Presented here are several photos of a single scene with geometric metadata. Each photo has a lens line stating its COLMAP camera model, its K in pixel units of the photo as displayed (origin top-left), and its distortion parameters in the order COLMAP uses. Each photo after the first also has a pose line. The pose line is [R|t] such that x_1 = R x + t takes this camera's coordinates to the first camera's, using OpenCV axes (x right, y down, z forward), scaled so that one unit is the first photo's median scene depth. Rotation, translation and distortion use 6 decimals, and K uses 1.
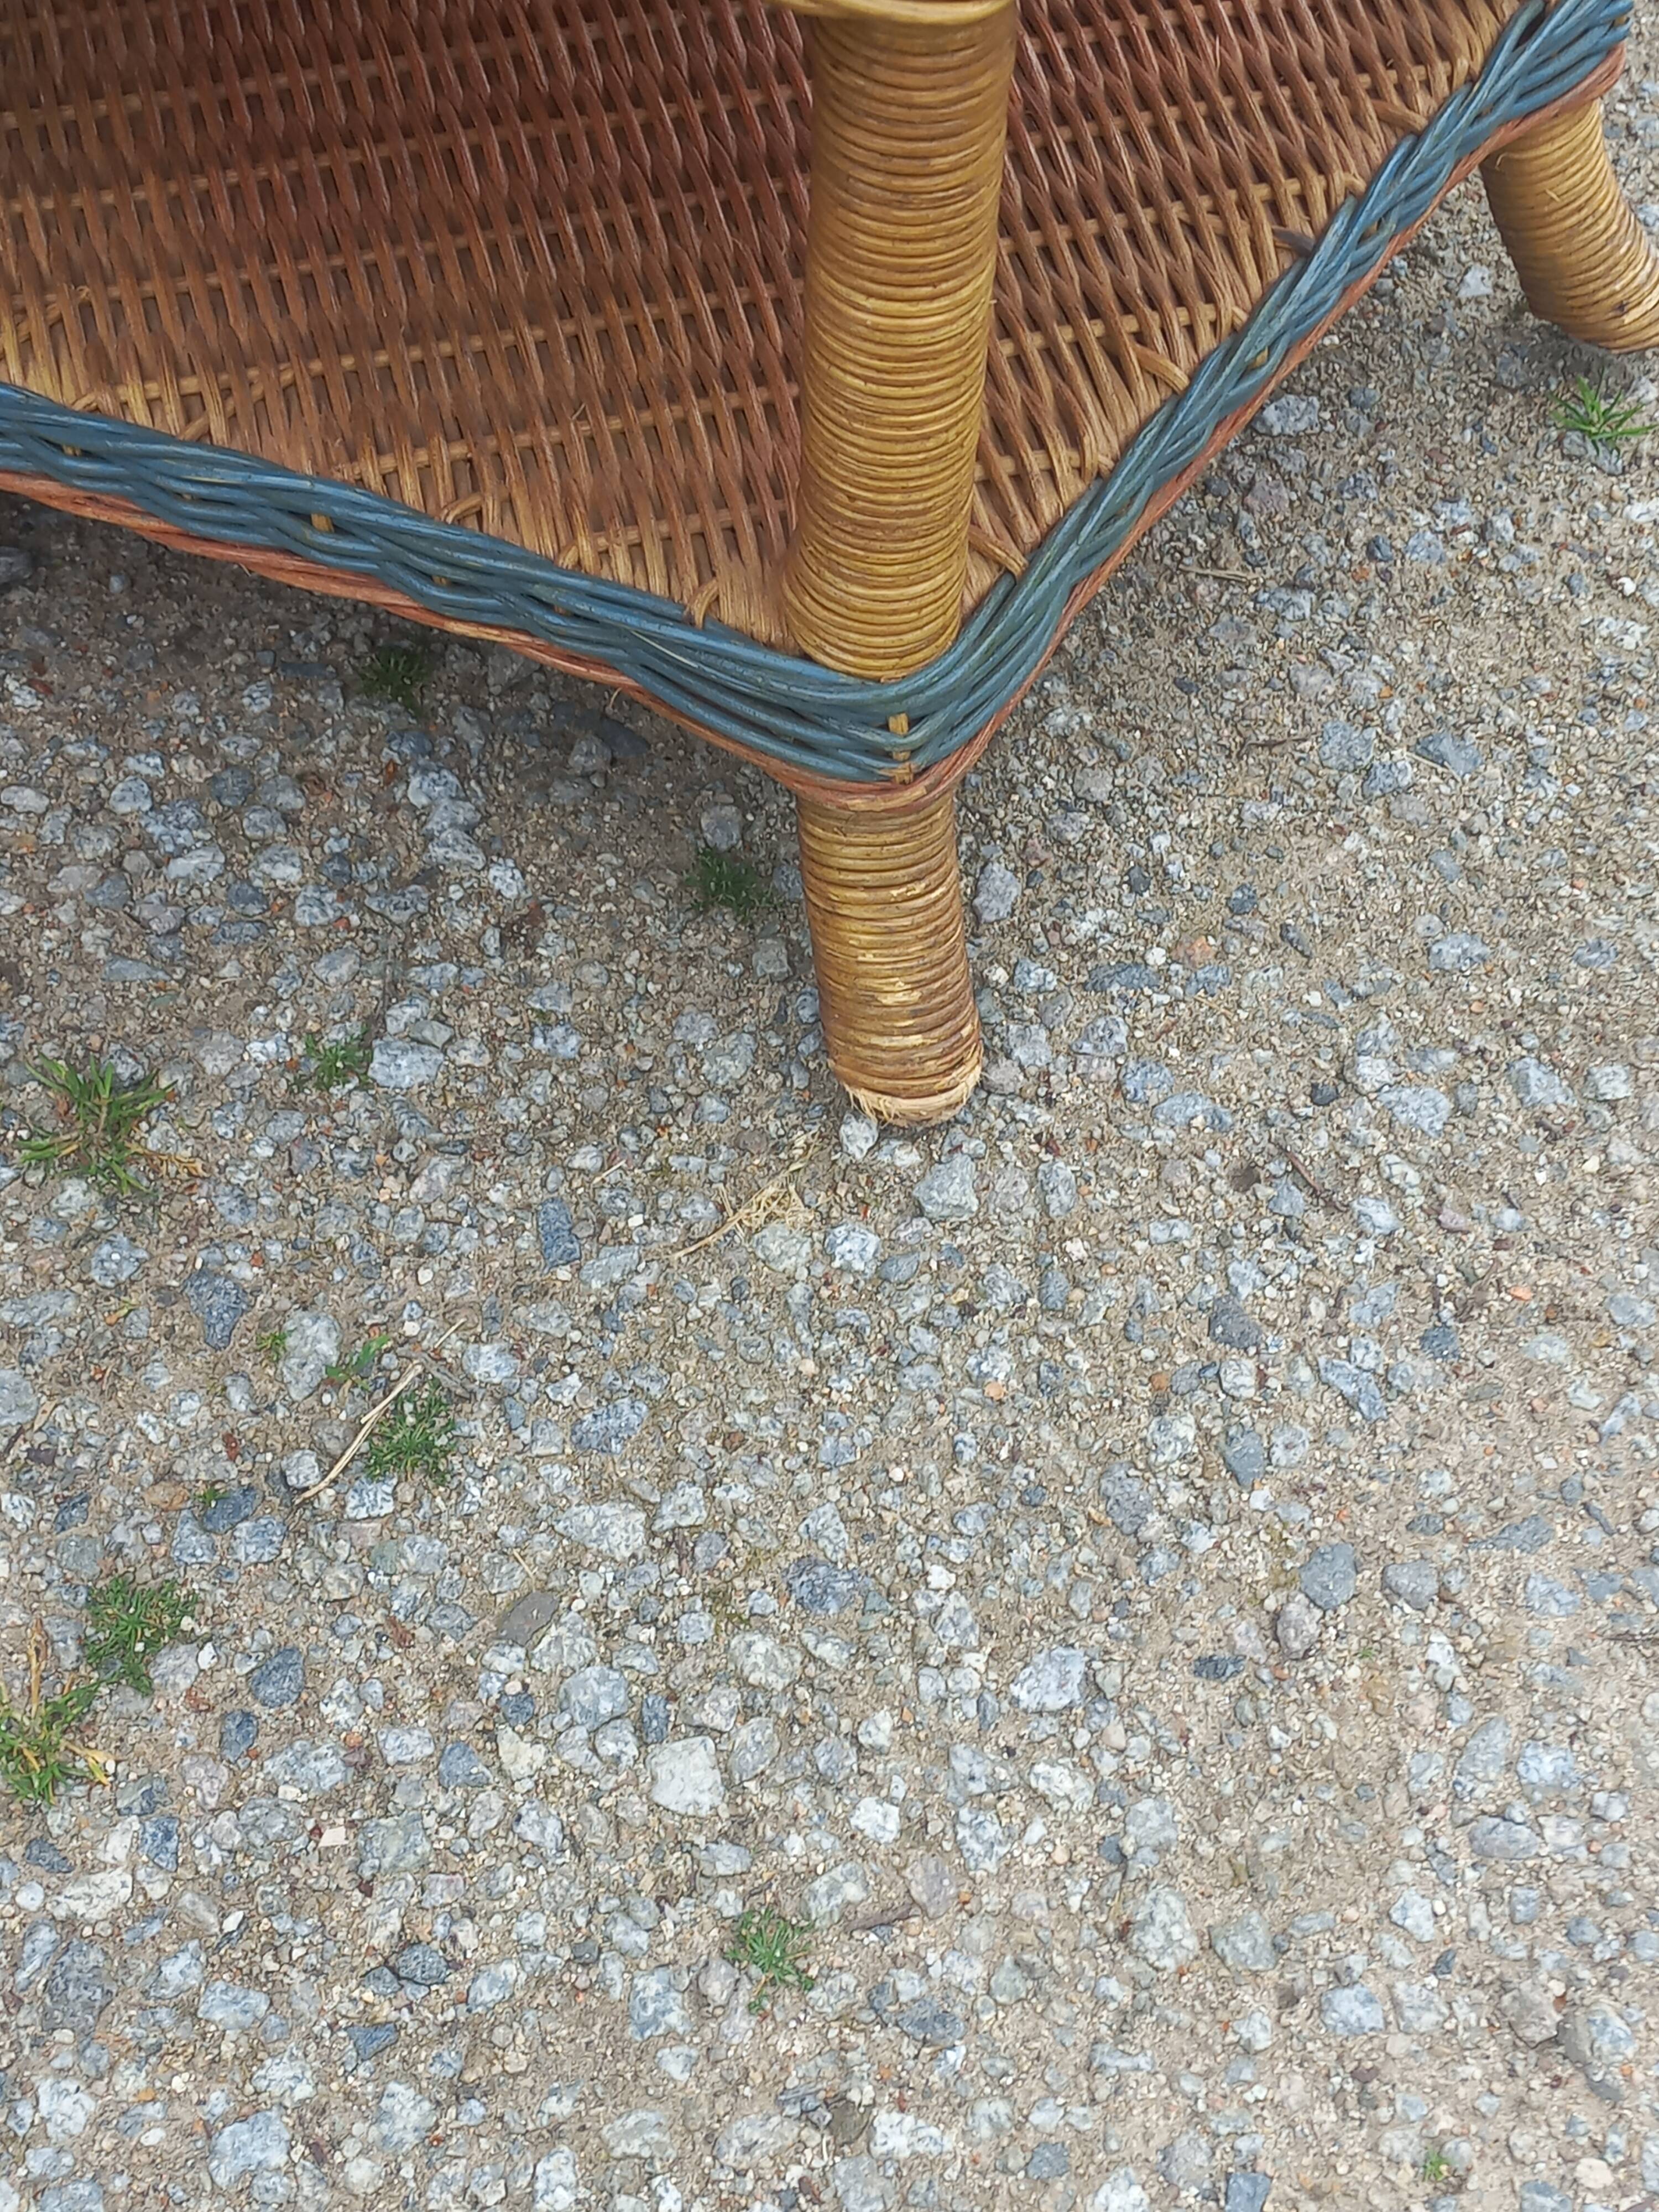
lens RADIAL K [[3121.3, 0, 839.6], [0, 3121.3, 1102.9], [0, 0, 1]] dist [0.097075, -0.096564]
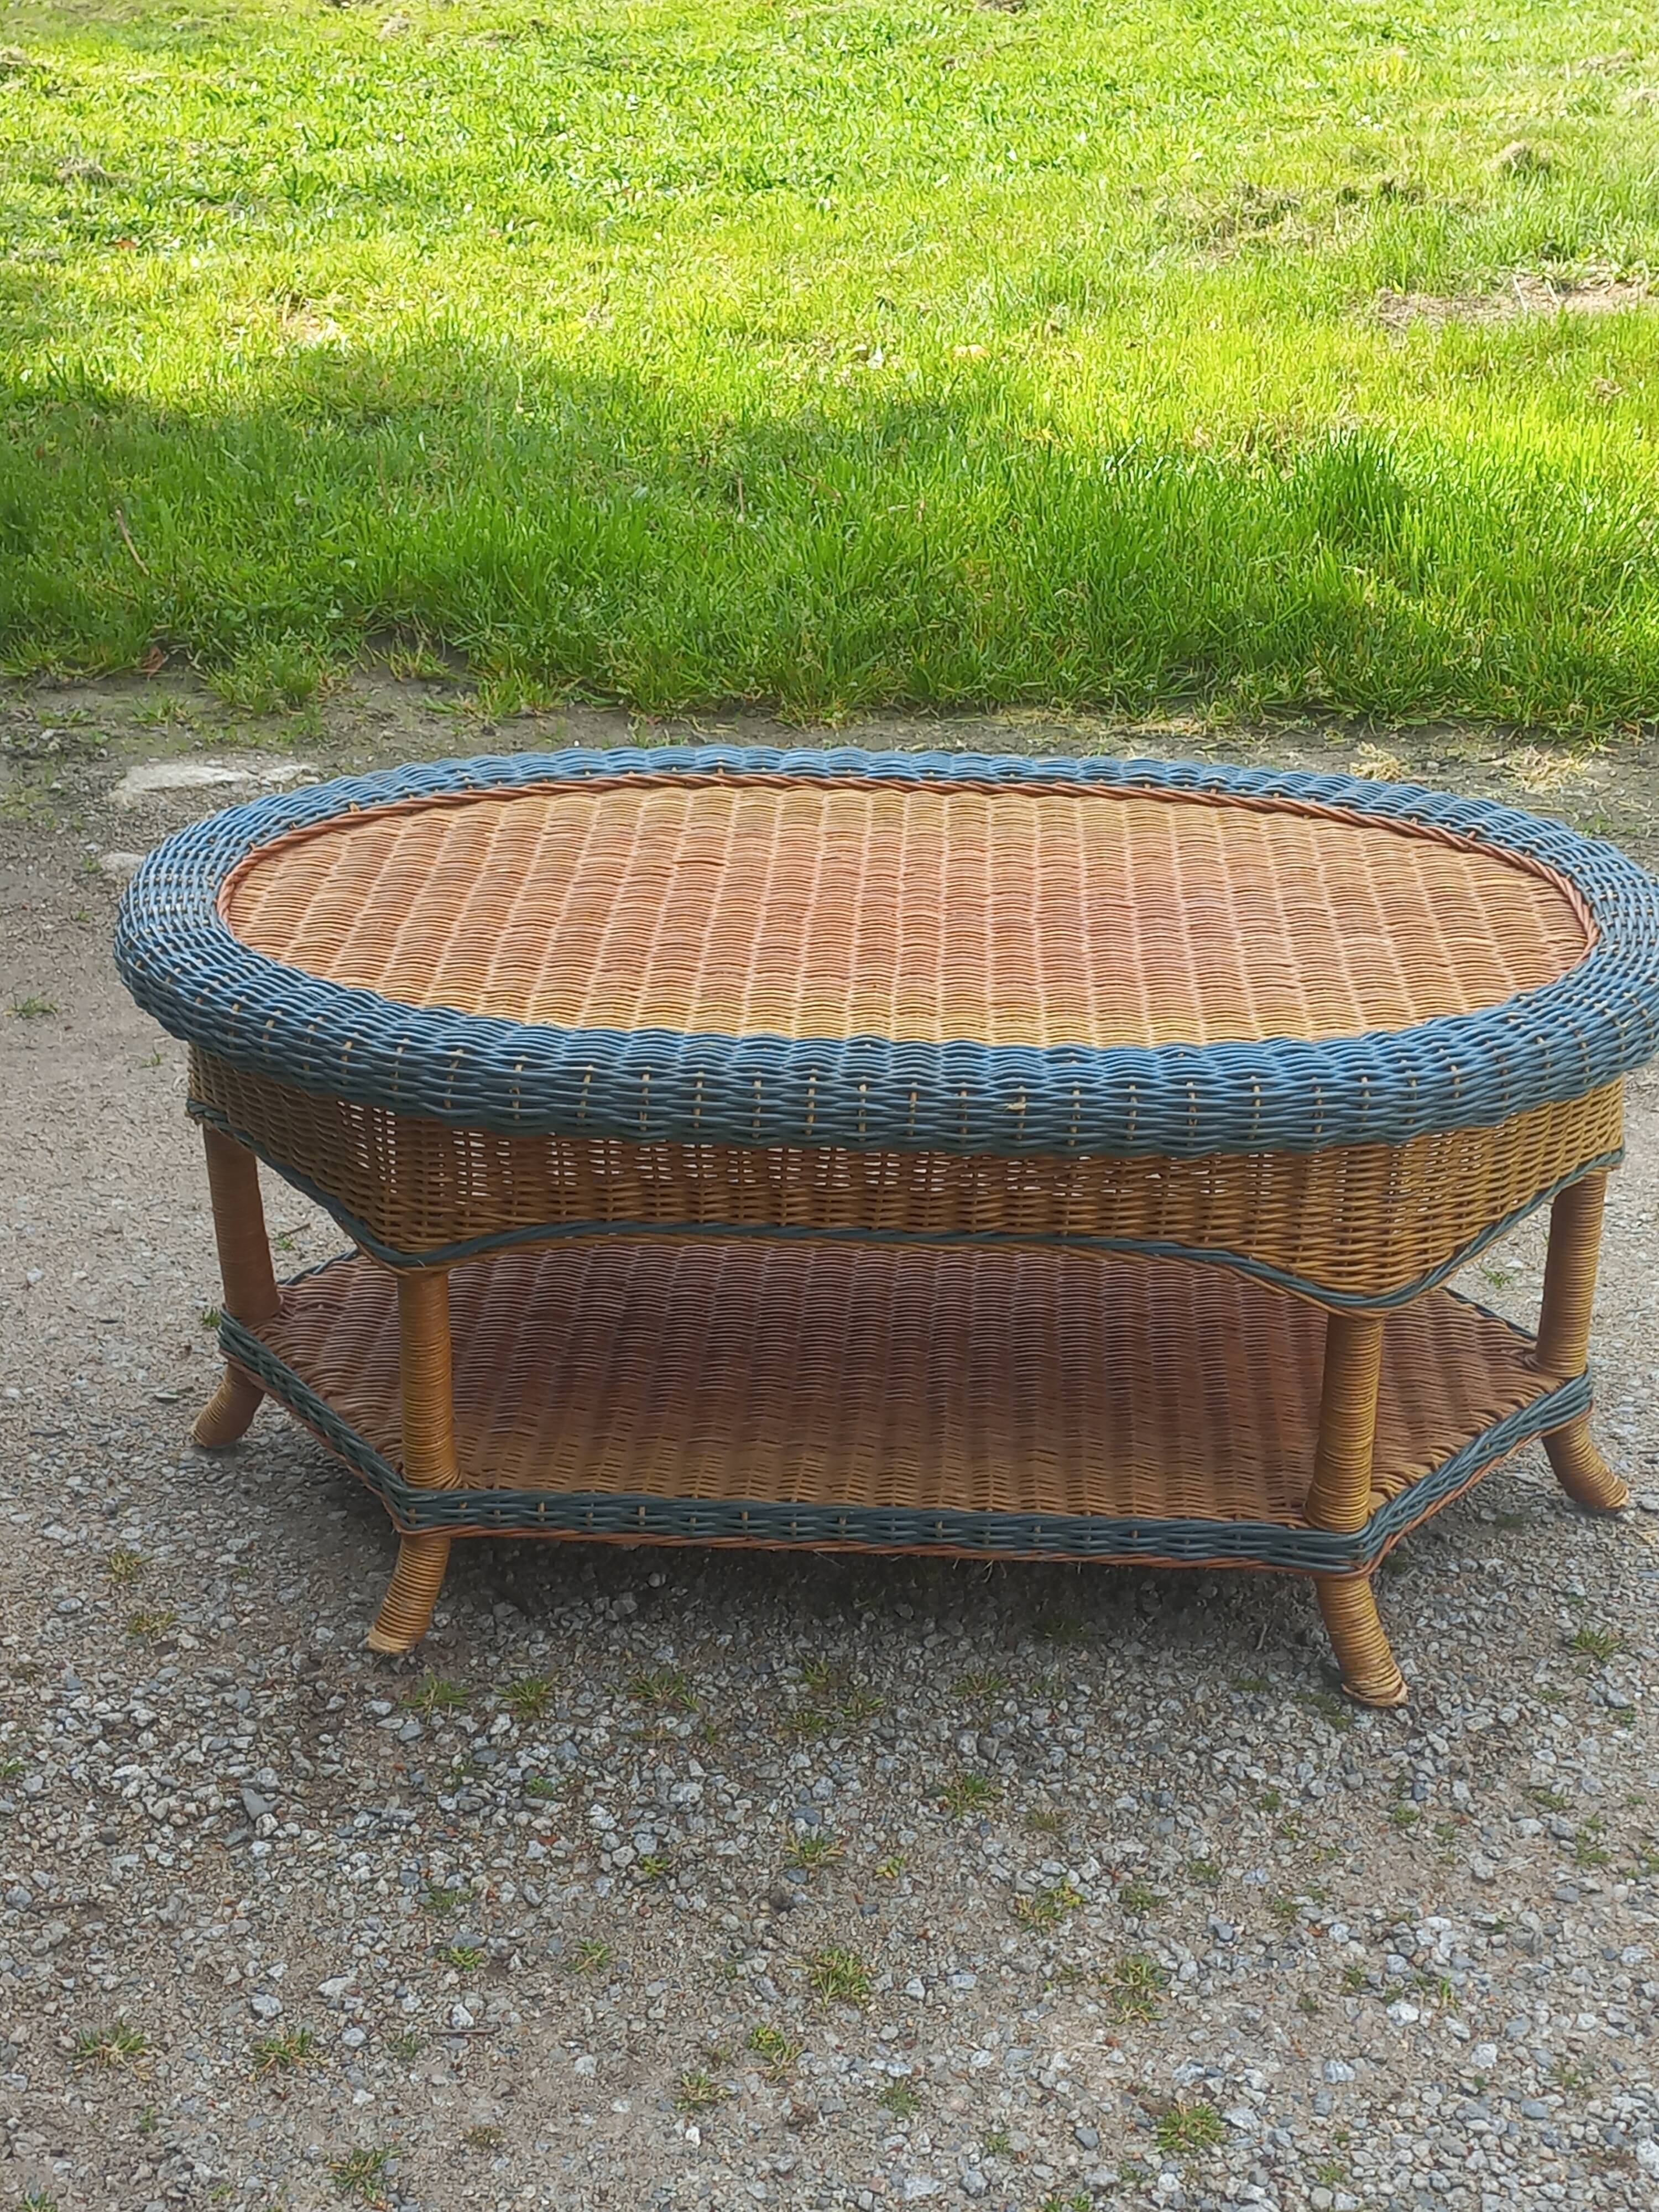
lens RADIAL K [[3121.3, 0, 839.6], [0, 3121.3, 1102.9], [0, 0, 1]] dist [0.097075, -0.096564]
pose [[0.333863, -0.402248, 0.852485, -2.882057], [0.775453, 0.631379, -0.005776, -0.875409], [-0.535918, 0.662991, 0.522719, -0.510888]]
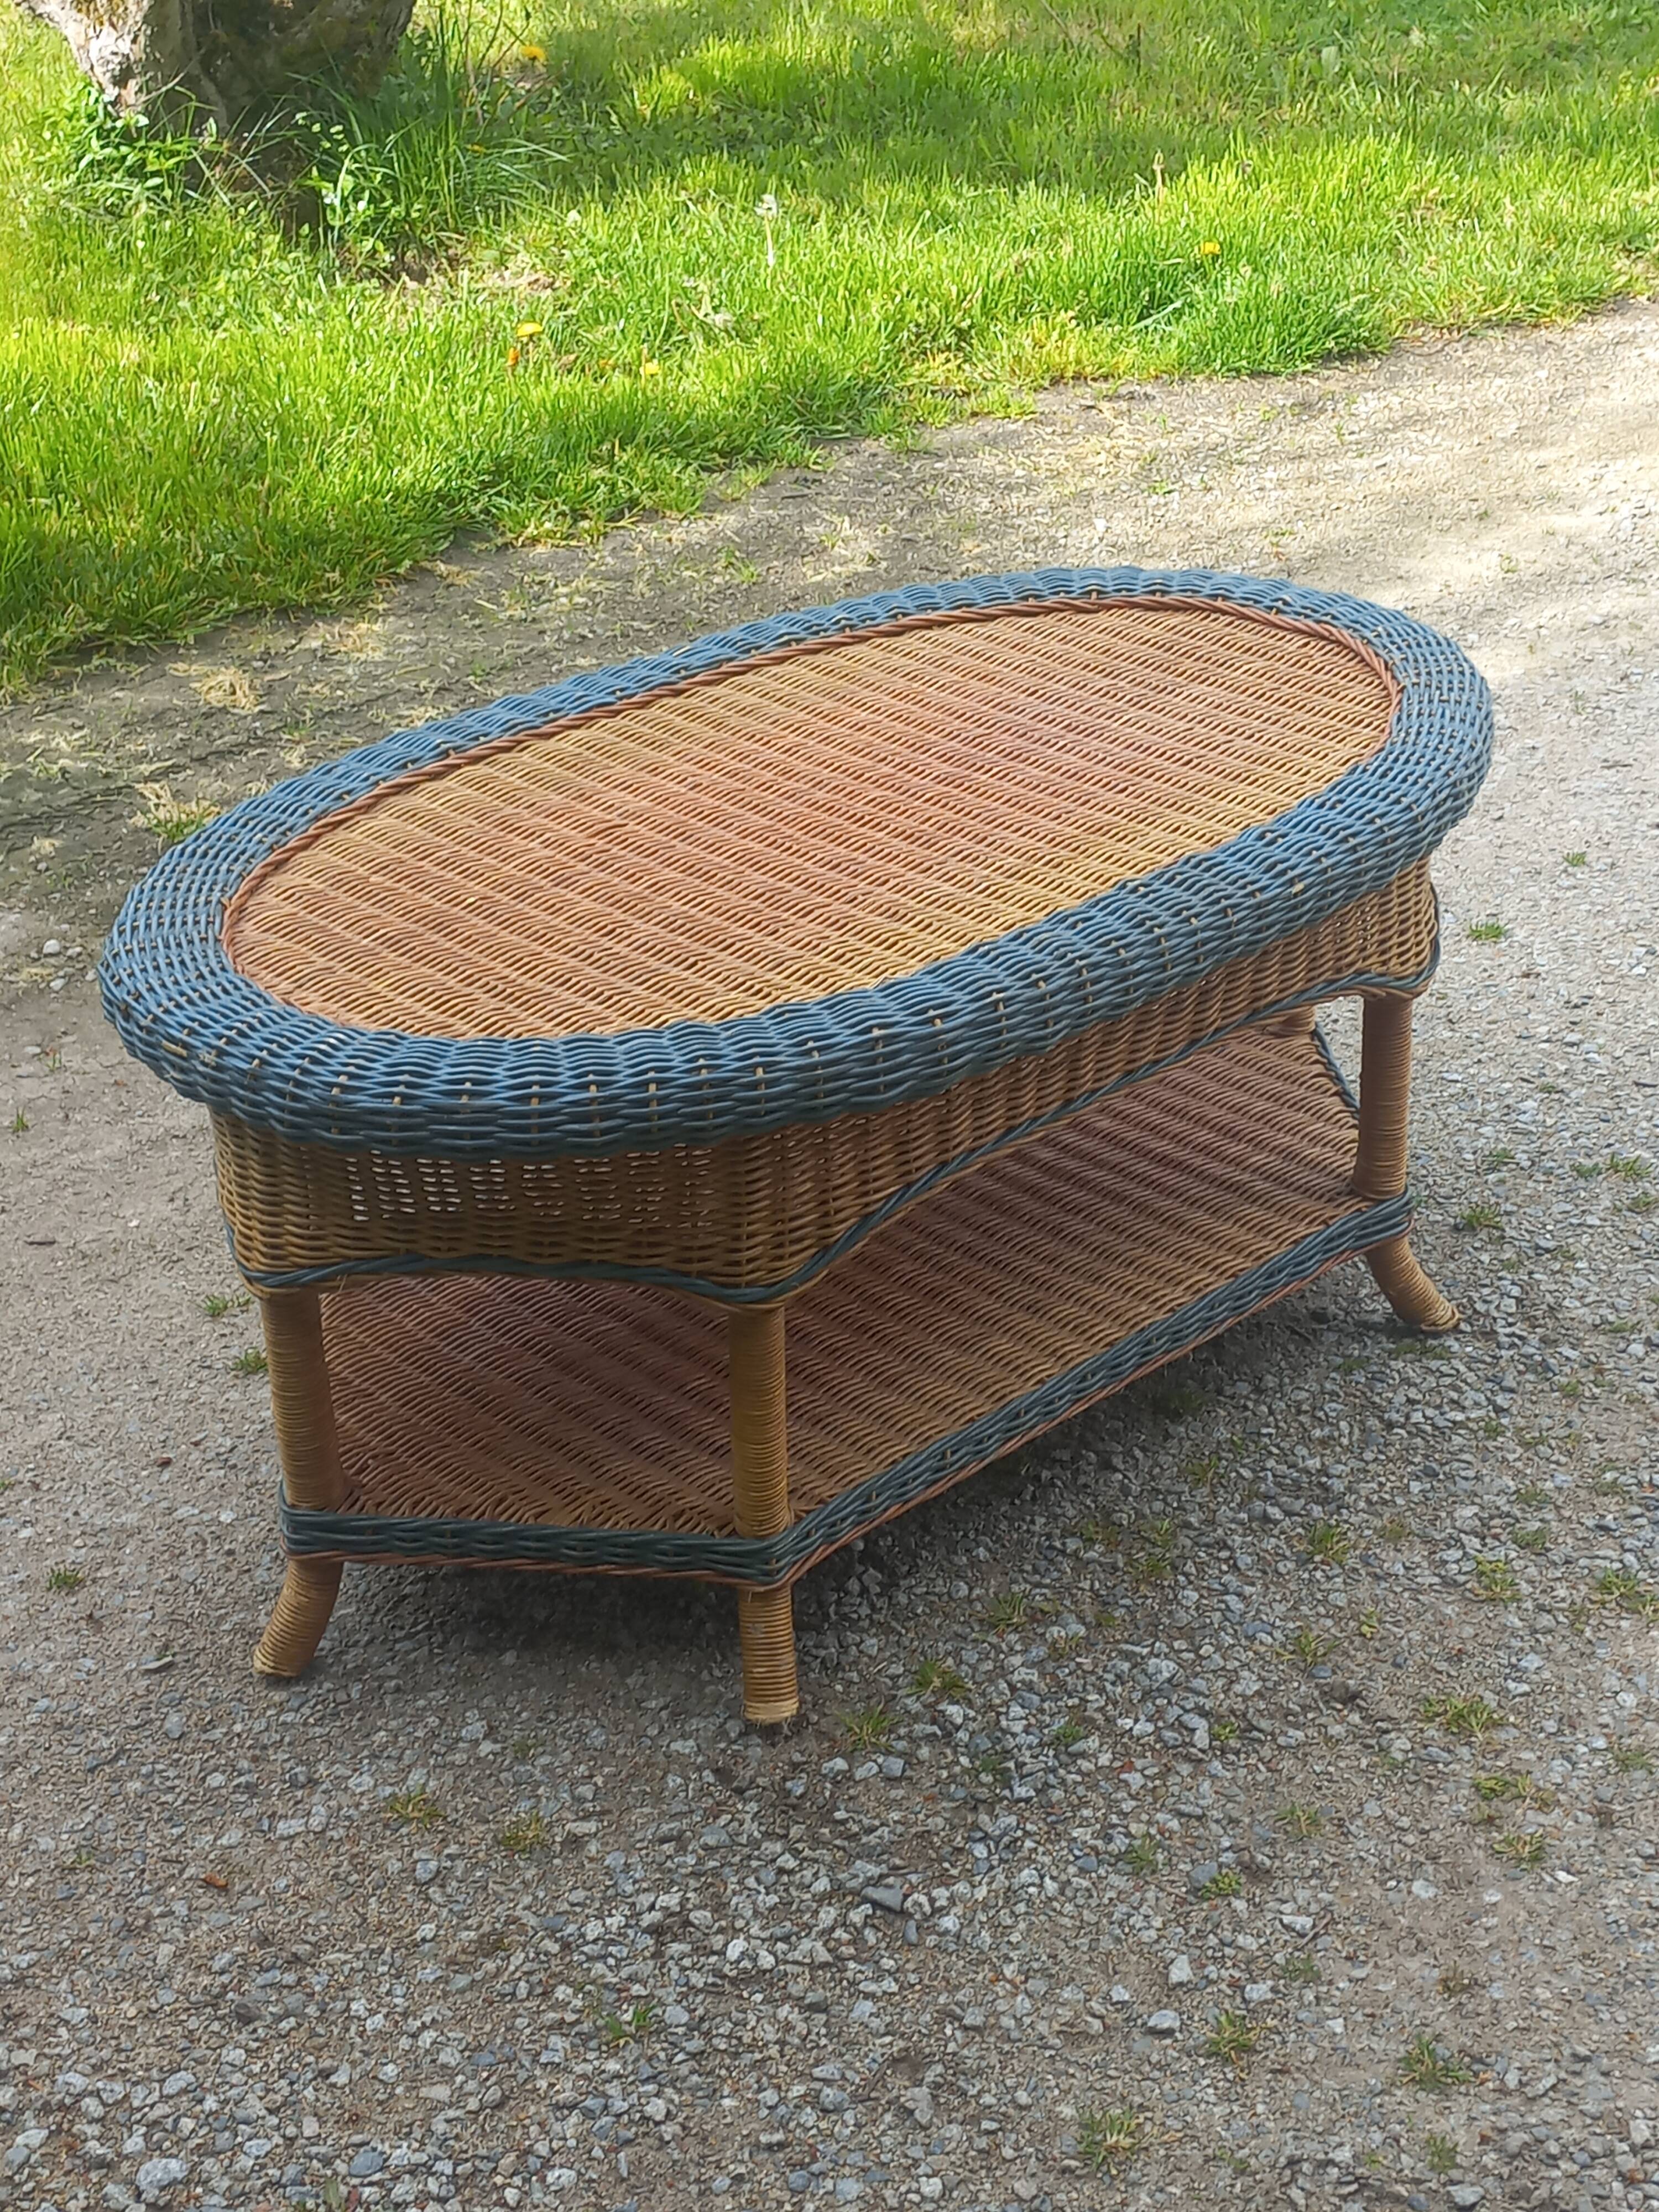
lens RADIAL K [[3051.0, 0, 825.9], [0, 3051.0, 1179.5], [0, 0, 1]] dist [0.086875, -0.044373]
pose [[-0.451908, -0.423308, 0.785232, -2.615842], [0.751535, 0.293568, 0.590773, -2.610197], [-0.480598, 0.857105, 0.185466, 0.714092]]
